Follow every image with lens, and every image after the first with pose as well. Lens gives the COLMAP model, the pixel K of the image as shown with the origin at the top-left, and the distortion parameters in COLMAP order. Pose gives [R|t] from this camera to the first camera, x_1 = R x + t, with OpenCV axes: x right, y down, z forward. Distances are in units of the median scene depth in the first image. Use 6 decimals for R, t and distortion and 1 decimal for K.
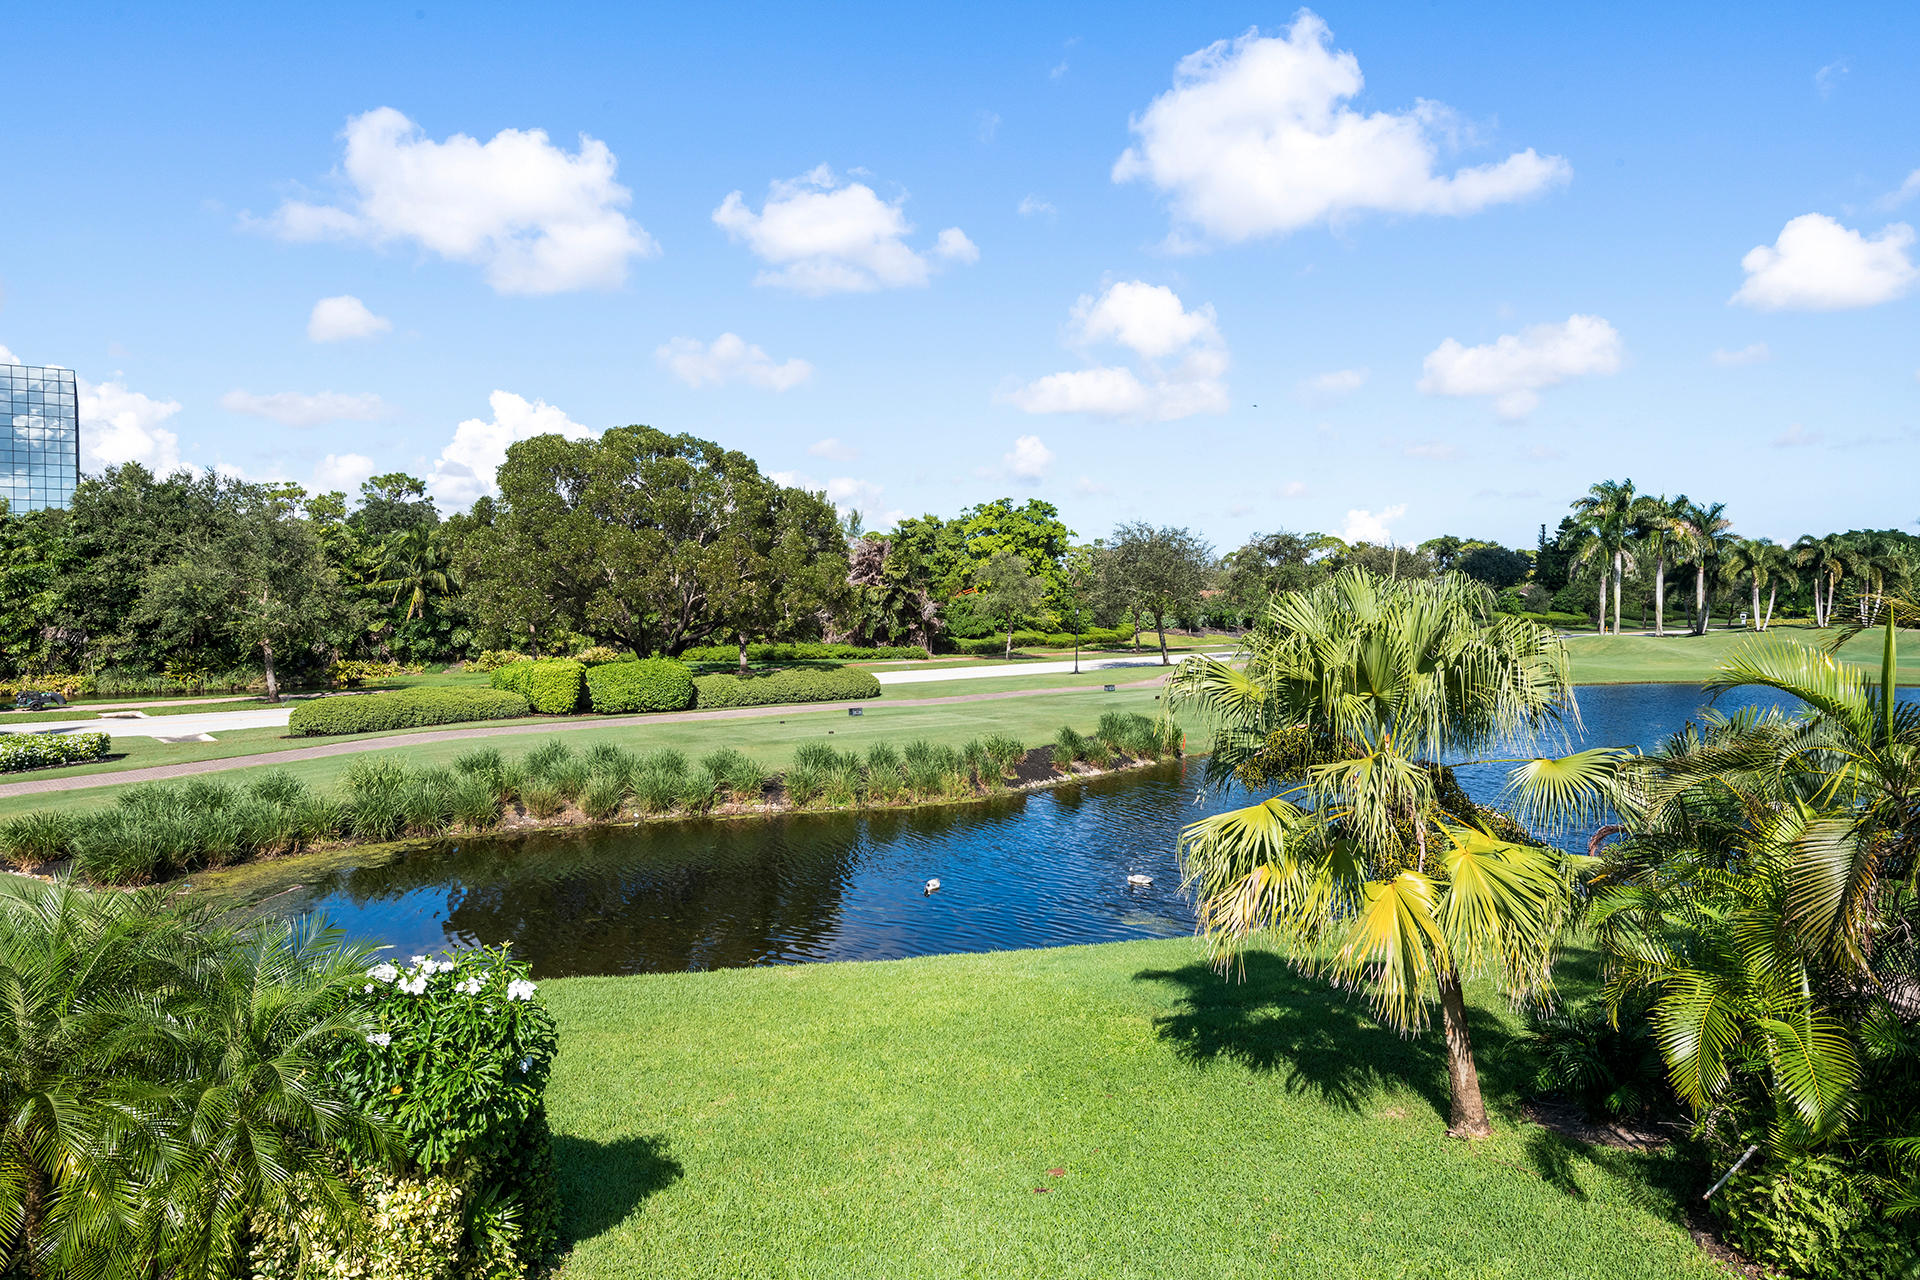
lens RADIAL K [[1219.9, 0, 960.0], [0, 1219.9, 640.0], [0, 0, 1]] dist [0.028503, -0.000485]
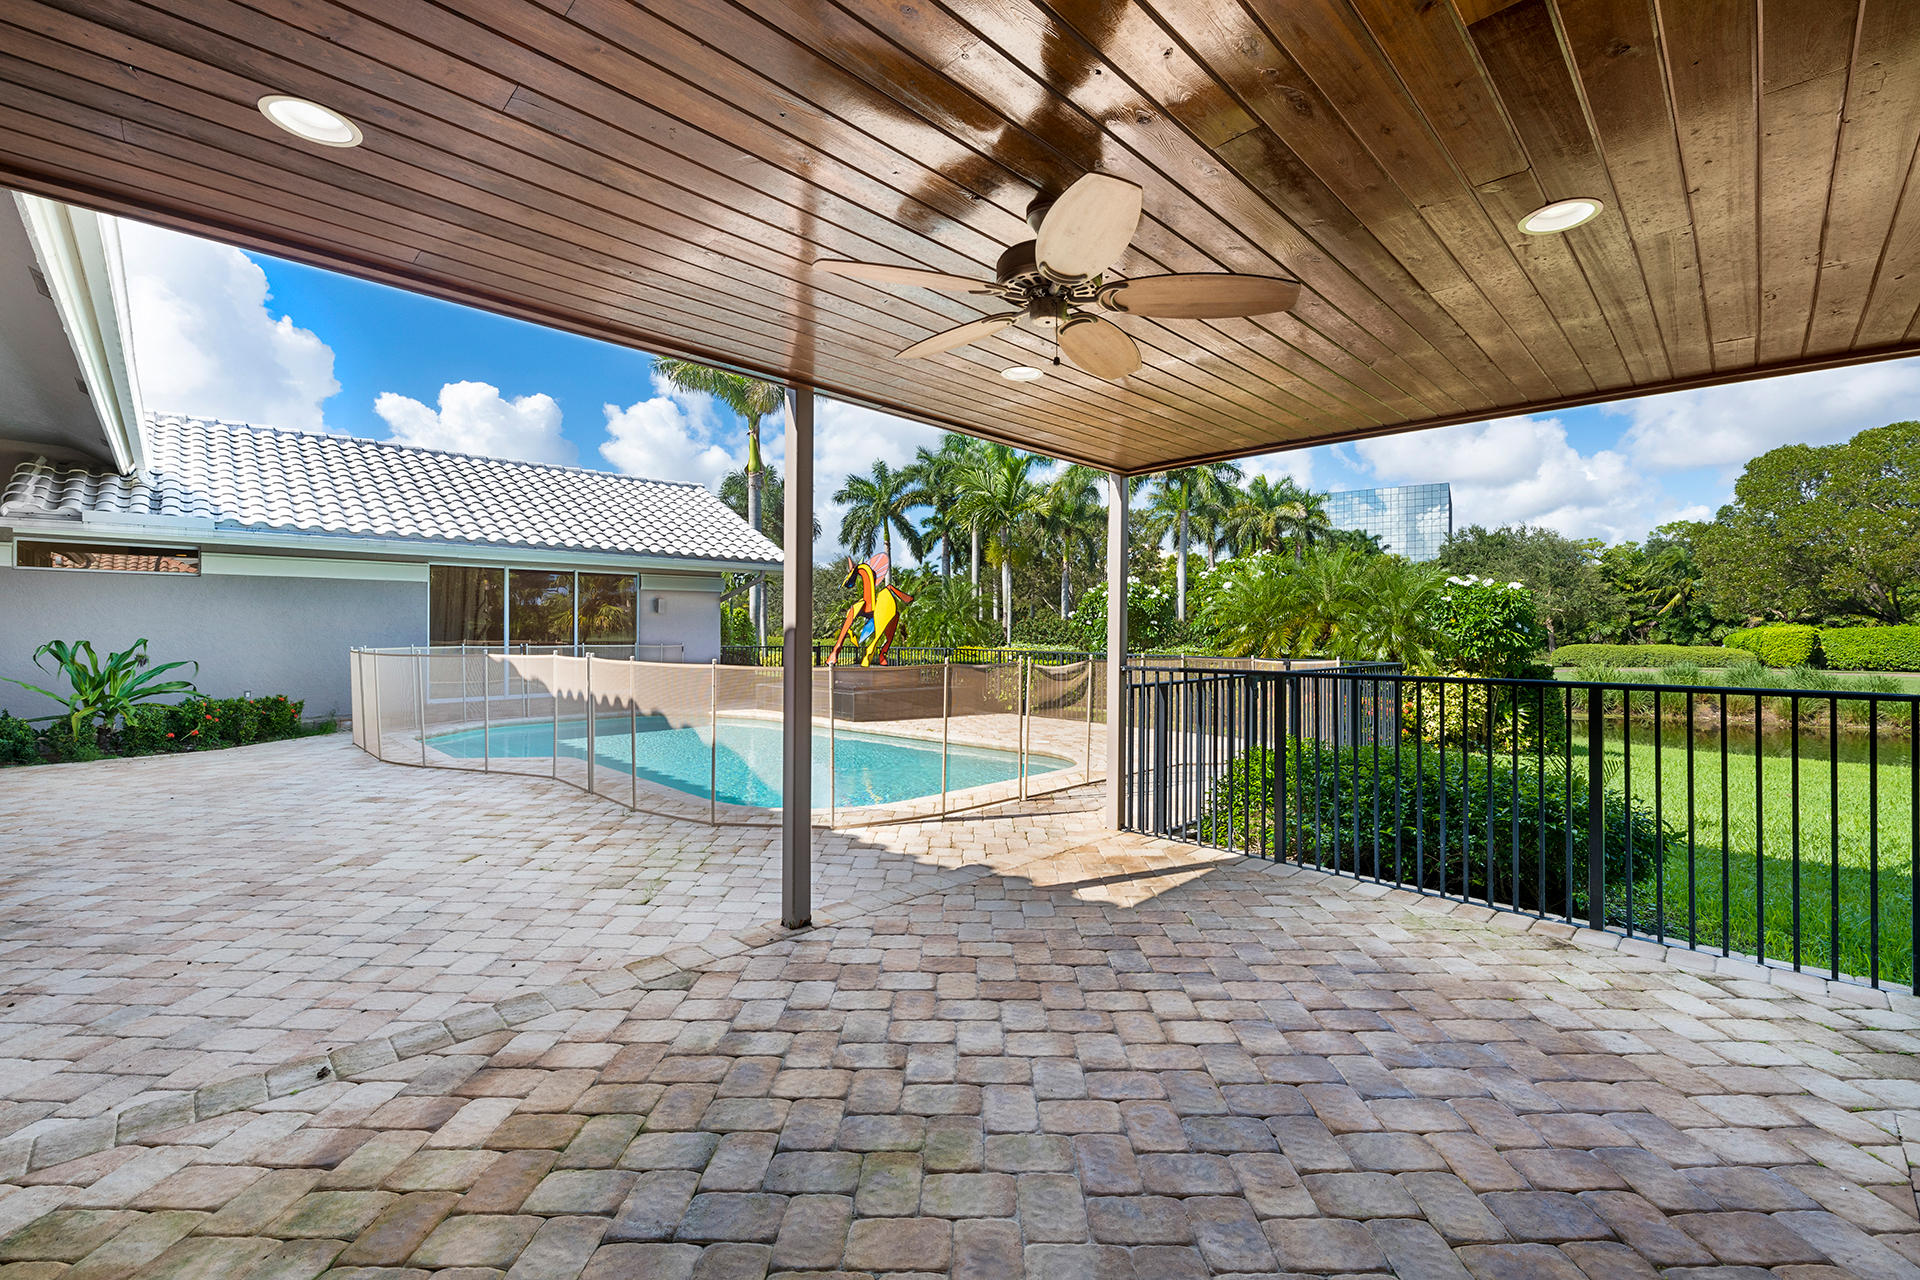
lens RADIAL K [[793.8, 0, 959.8], [0, 793.8, 624.5], [0, 0, 1]] dist [-0.004007, -0.000465]
pose [[0.381092, -0.002549, -0.924534, 0.065220], [-0.038838, 0.999069, -0.018763, 0.048209], [0.923721, 0.043057, 0.380638, -0.050593]]
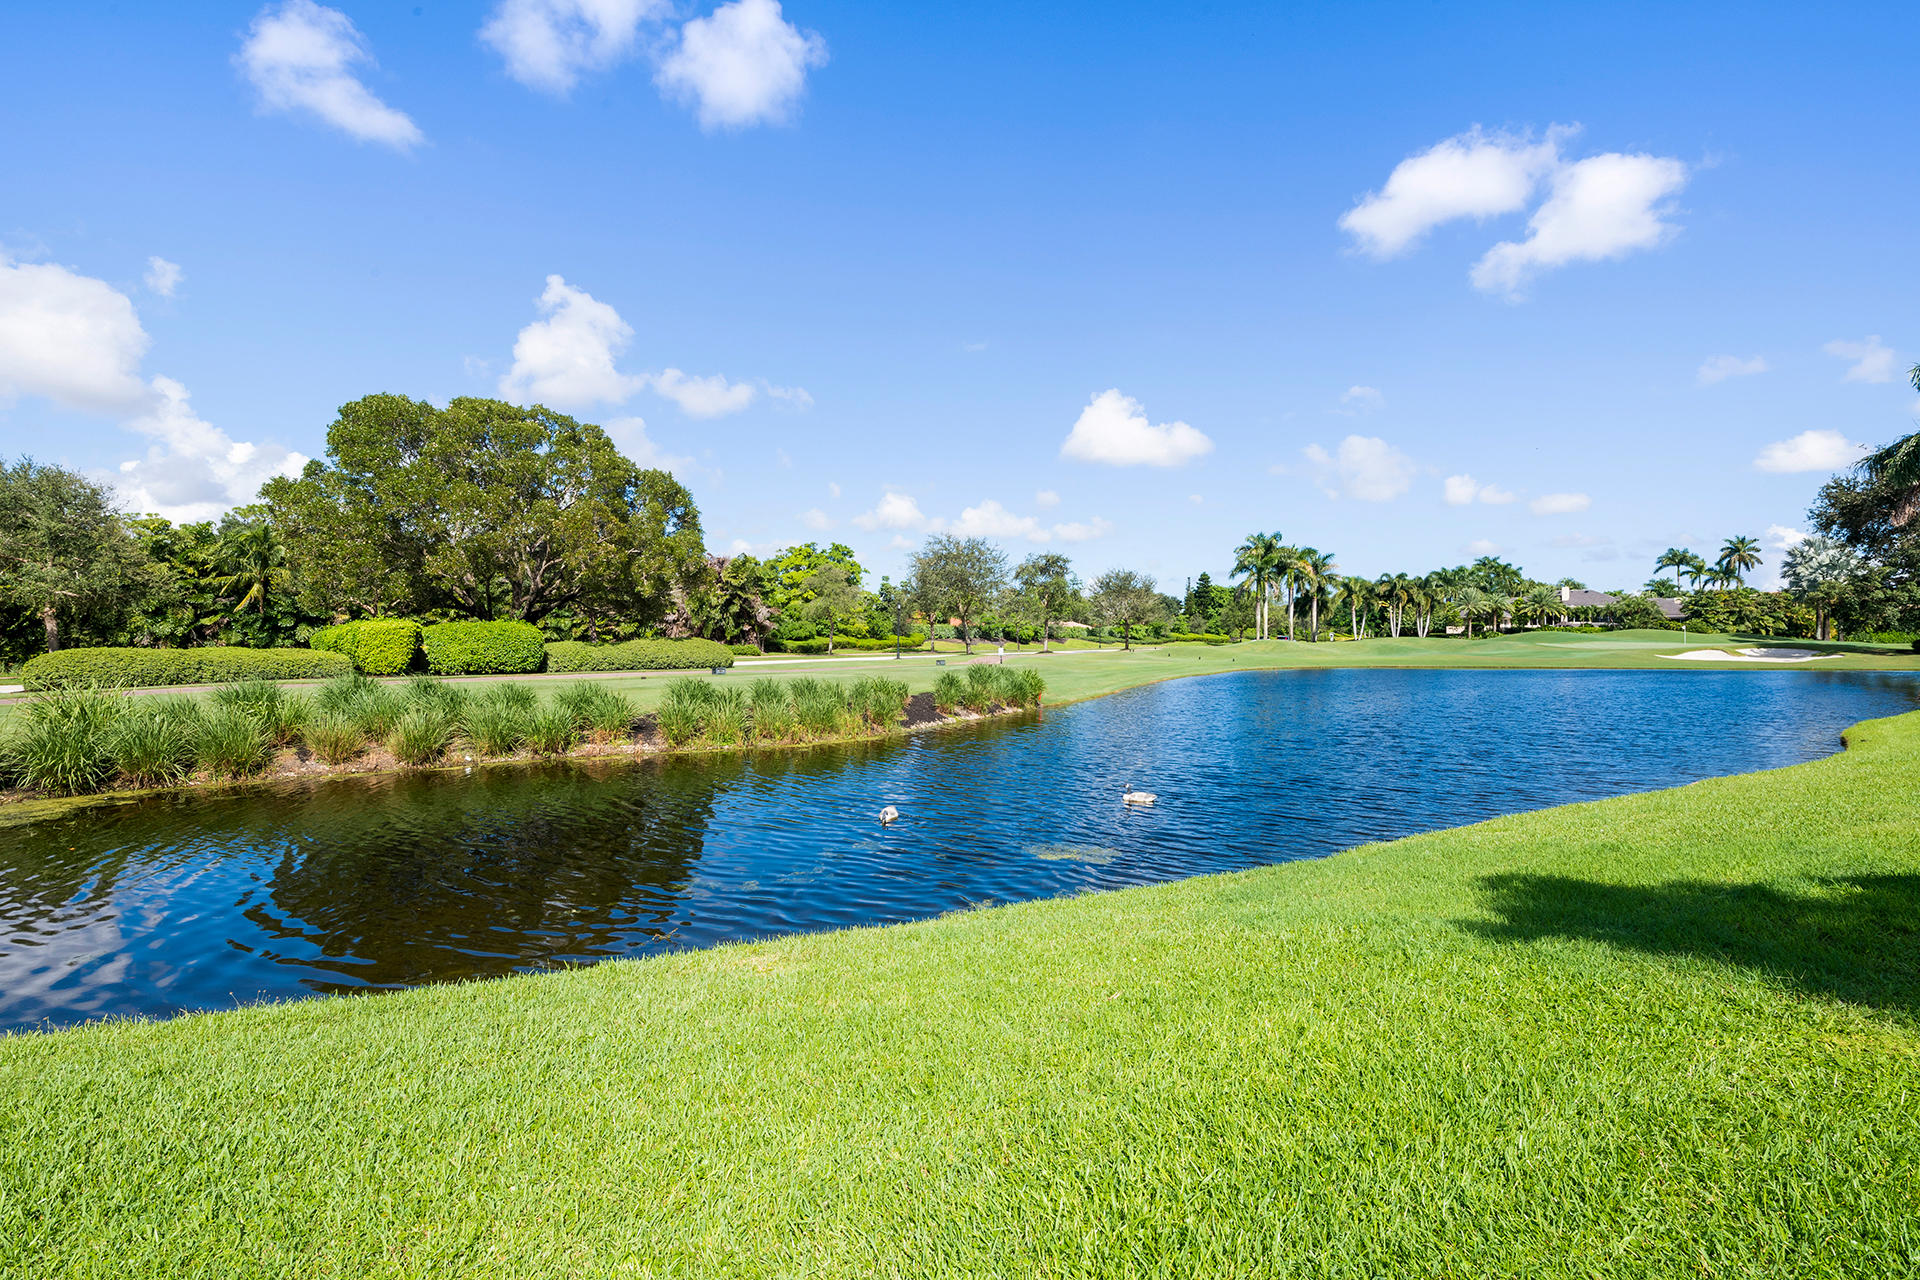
lens RADIAL K [[896.5, 0, 968.9], [0, 896.5, 633.2], [0, 0, 1]] dist [0.001669, 0.000005]
pose [[0.974087, 0.005046, 0.226118, -0.038851], [0.004058, 0.999200, -0.039781, 0.043346], [-0.226138, 0.039668, 0.973287, 0.174686]]
